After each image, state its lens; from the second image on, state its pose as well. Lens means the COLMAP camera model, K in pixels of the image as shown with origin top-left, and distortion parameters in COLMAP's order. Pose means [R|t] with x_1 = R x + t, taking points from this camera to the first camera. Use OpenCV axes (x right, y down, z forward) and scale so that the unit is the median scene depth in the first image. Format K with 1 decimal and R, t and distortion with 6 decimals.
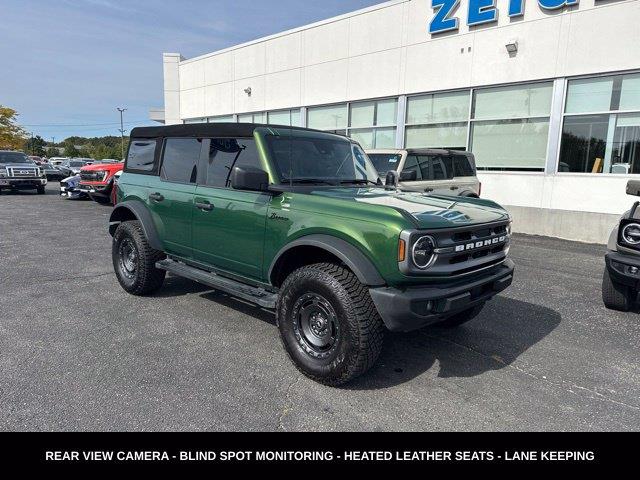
lens RADIAL K [[453.0, 0, 324.5], [0, 453.0, 238.9], [0, 0, 1]] dist [0.010433, -0.004476]
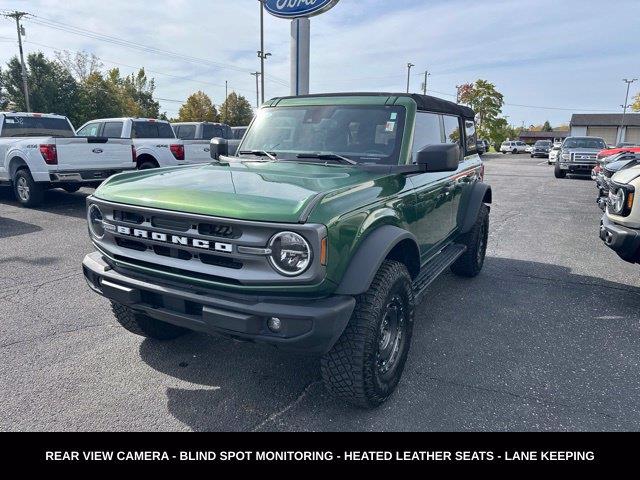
lens RADIAL K [[453.0, 0, 324.5], [0, 453.0, 238.9], [0, 0, 1]] dist [0.010433, -0.004476]
pose [[0.244708, 0.182927, -0.952185, 0.439663], [-0.159669, 0.976238, 0.146513, -0.053412], [0.956360, 0.116181, 0.268101, 0.423445]]
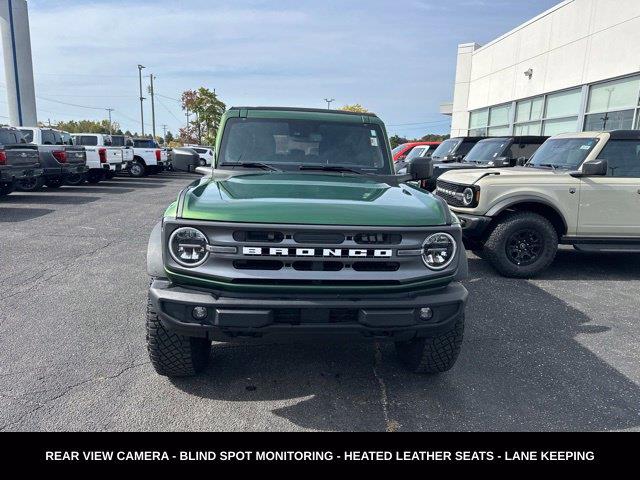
lens RADIAL K [[453.0, 0, 324.5], [0, 453.0, 238.9], [0, 0, 1]] dist [0.010433, -0.004476]
pose [[0.744577, 0.118782, -0.656884, 0.335515], [-0.111339, 0.992355, 0.053241, -0.020398], [0.658186, 0.033495, 0.752109, 0.187627]]
